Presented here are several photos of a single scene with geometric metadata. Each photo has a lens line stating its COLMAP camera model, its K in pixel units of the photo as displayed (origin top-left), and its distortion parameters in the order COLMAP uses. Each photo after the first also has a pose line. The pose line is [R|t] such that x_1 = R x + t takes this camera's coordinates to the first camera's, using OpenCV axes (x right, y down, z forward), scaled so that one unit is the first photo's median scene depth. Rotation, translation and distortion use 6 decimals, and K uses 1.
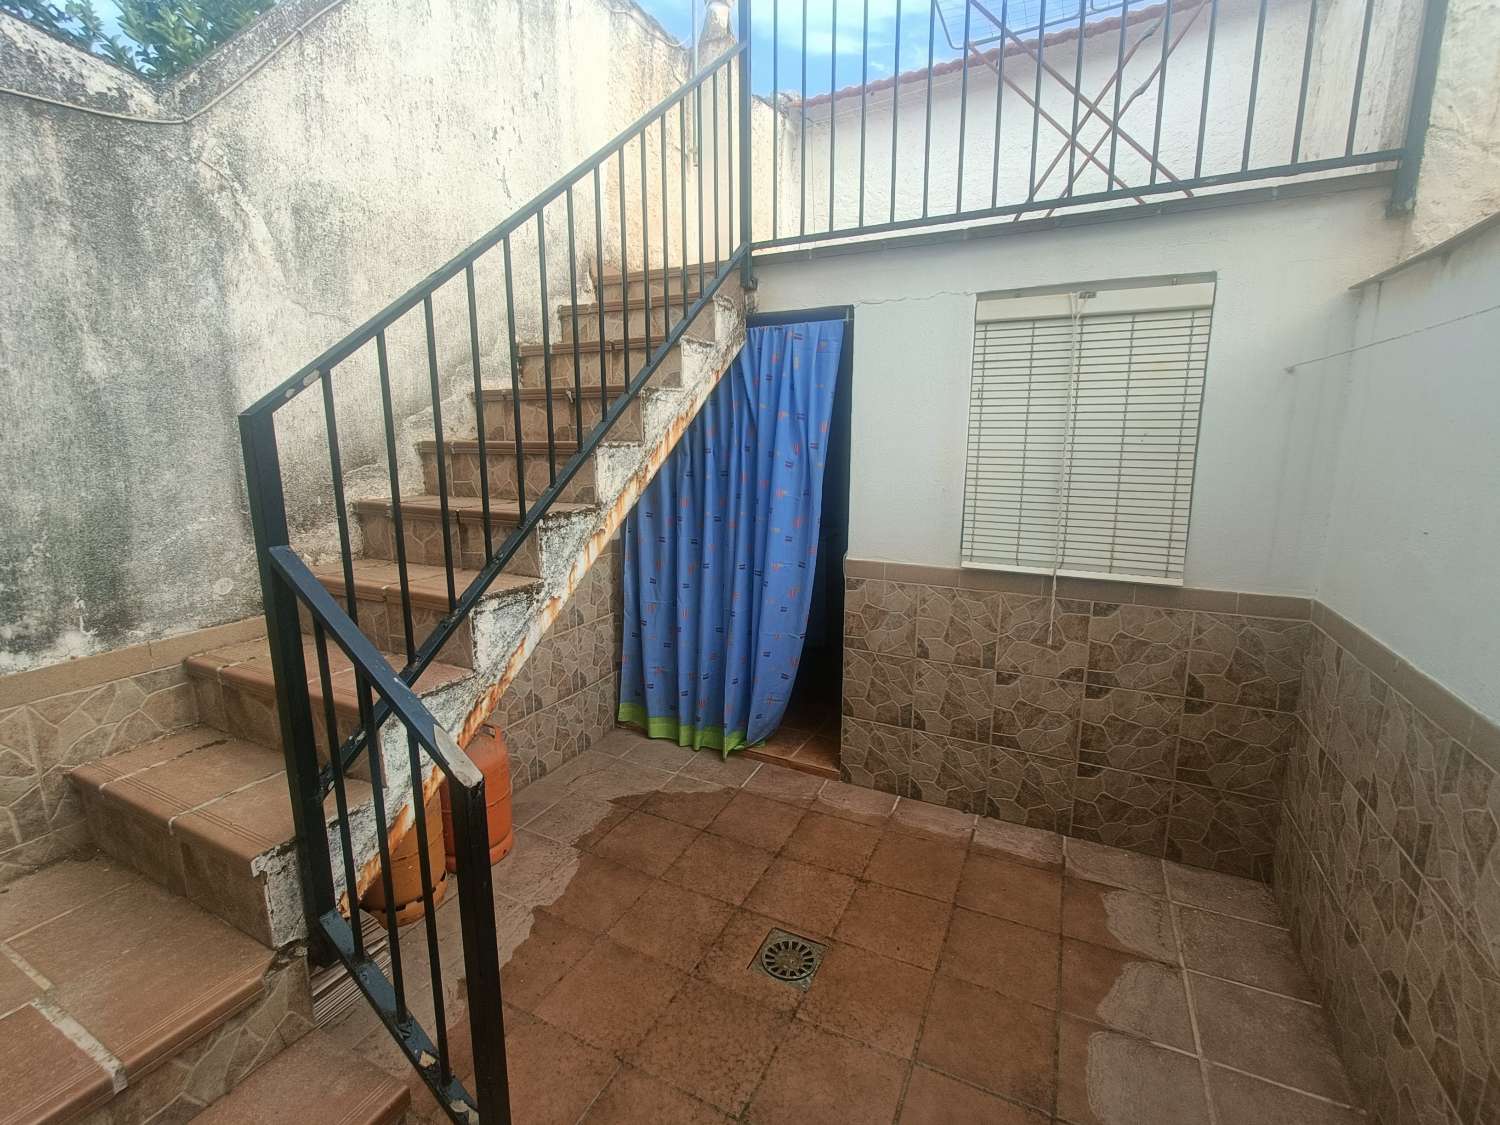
lens RADIAL K [[677.8, 0, 743.0], [0, 677.8, 558.7], [0, 0, 1]] dist [-0.003948, 0.001588]
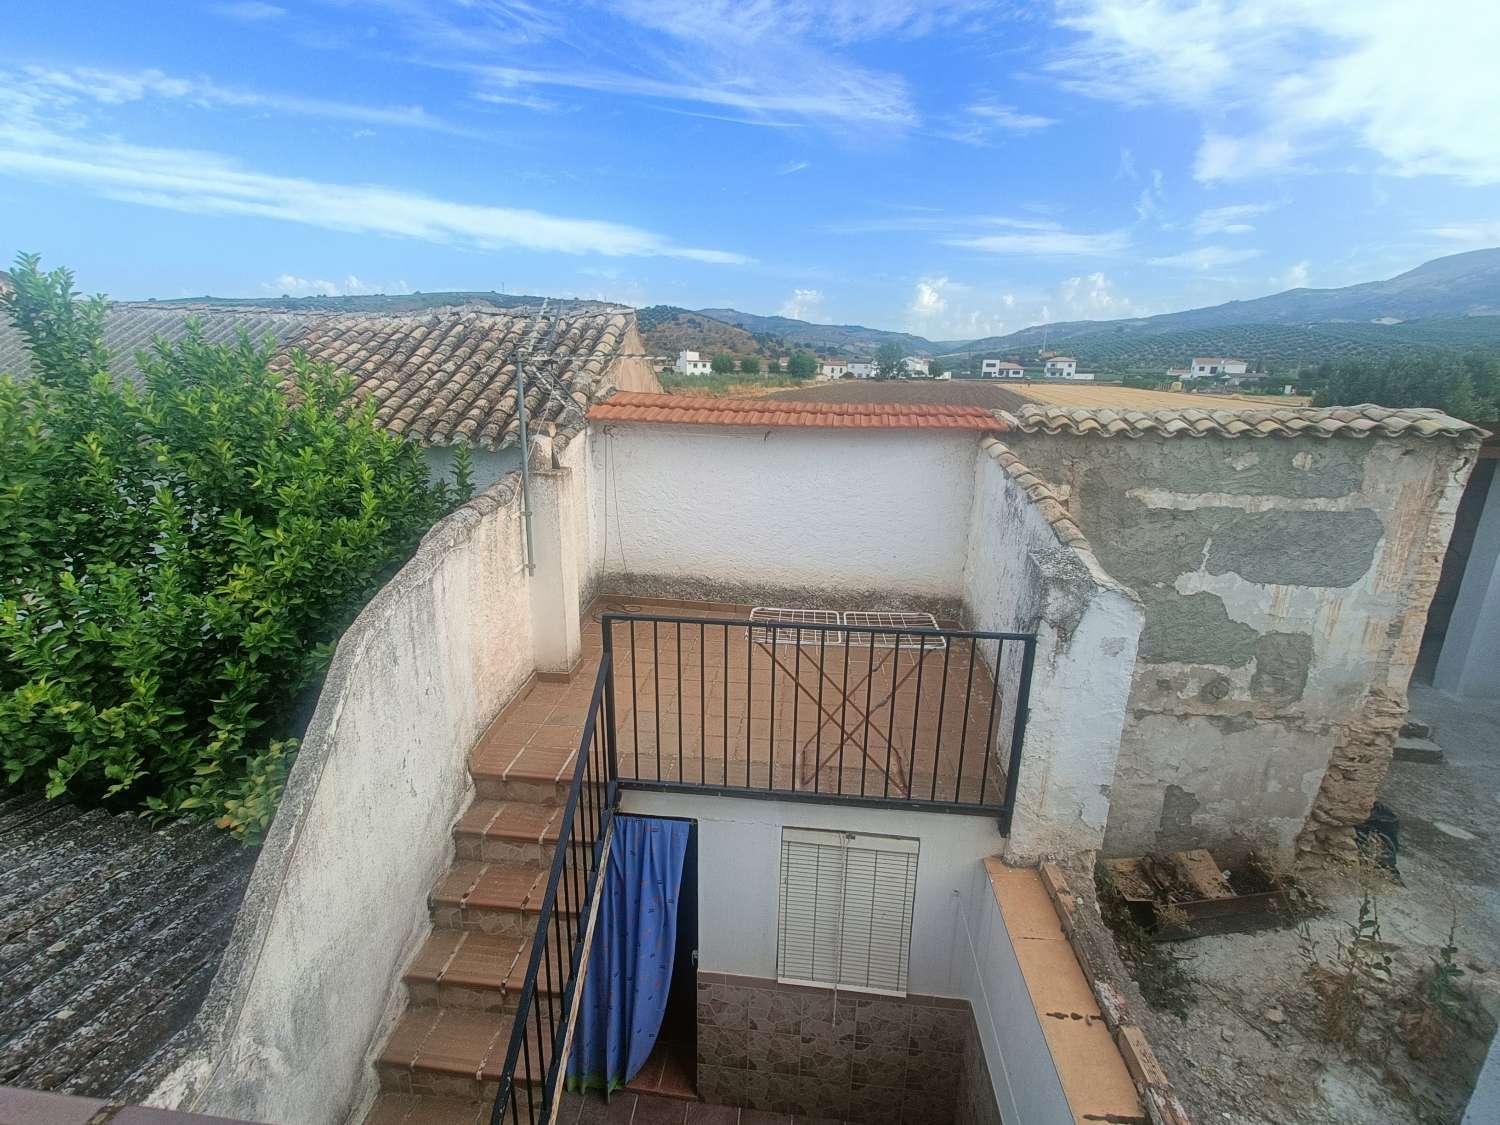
lens RADIAL K [[677.8, 0, 752.9], [0, 677.8, 562.3], [0, 0, 1]] dist [-0.003948, 0.001588]
pose [[0.932981, -0.073175, 0.352408, -0.179585], [0.043345, 0.994832, 0.091816, -1.015341], [-0.357306, -0.070387, 0.931332, -0.290095]]
